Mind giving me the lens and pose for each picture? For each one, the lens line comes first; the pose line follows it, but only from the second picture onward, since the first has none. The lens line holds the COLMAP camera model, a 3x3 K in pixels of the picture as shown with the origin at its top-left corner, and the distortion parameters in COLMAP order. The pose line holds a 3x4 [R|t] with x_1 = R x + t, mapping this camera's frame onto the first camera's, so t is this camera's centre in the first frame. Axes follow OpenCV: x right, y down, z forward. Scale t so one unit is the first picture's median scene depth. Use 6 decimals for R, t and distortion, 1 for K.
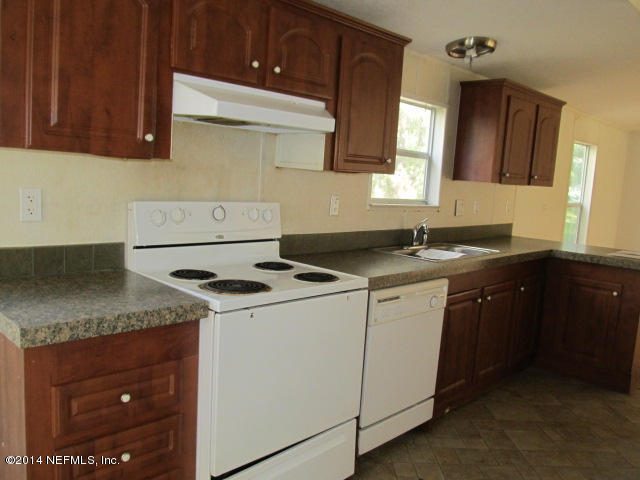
lens RADIAL K [[530.9, 0, 321.8], [0, 530.9, 243.2], [0, 0, 1]] dist [-0.094463, 0.078868]
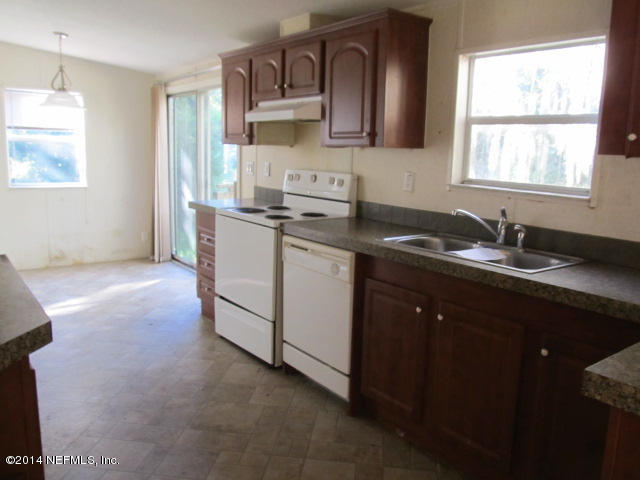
lens RADIAL K [[530.9, 0, 321.8], [0, 530.9, 243.2], [0, 0, 1]] dist [-0.094463, 0.078868]
pose [[-0.147827, 0.103648, -0.983567, 1.118887], [-0.163156, 0.978312, 0.127616, -0.059157], [0.975463, 0.179340, -0.127710, 1.012939]]
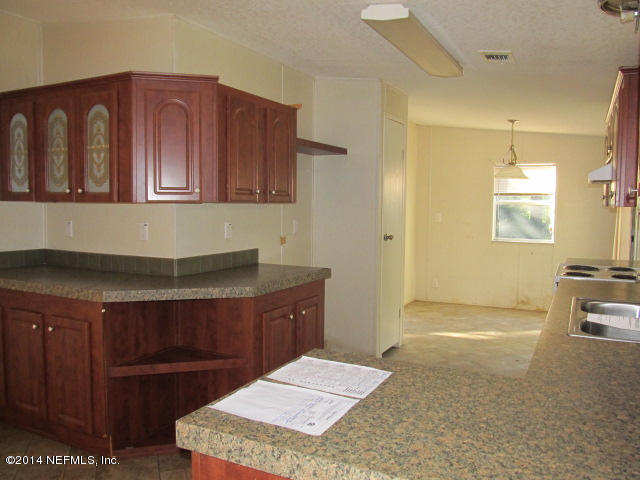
lens RADIAL K [[530.9, 0, 321.8], [0, 530.9, 243.2], [0, 0, 1]] dist [-0.094463, 0.078868]
pose [[-0.949503, -0.051370, -0.309524, 0.920061], [-0.111727, 0.977199, 0.180554, -0.170828], [0.293192, 0.206019, -0.933592, 1.673499]]
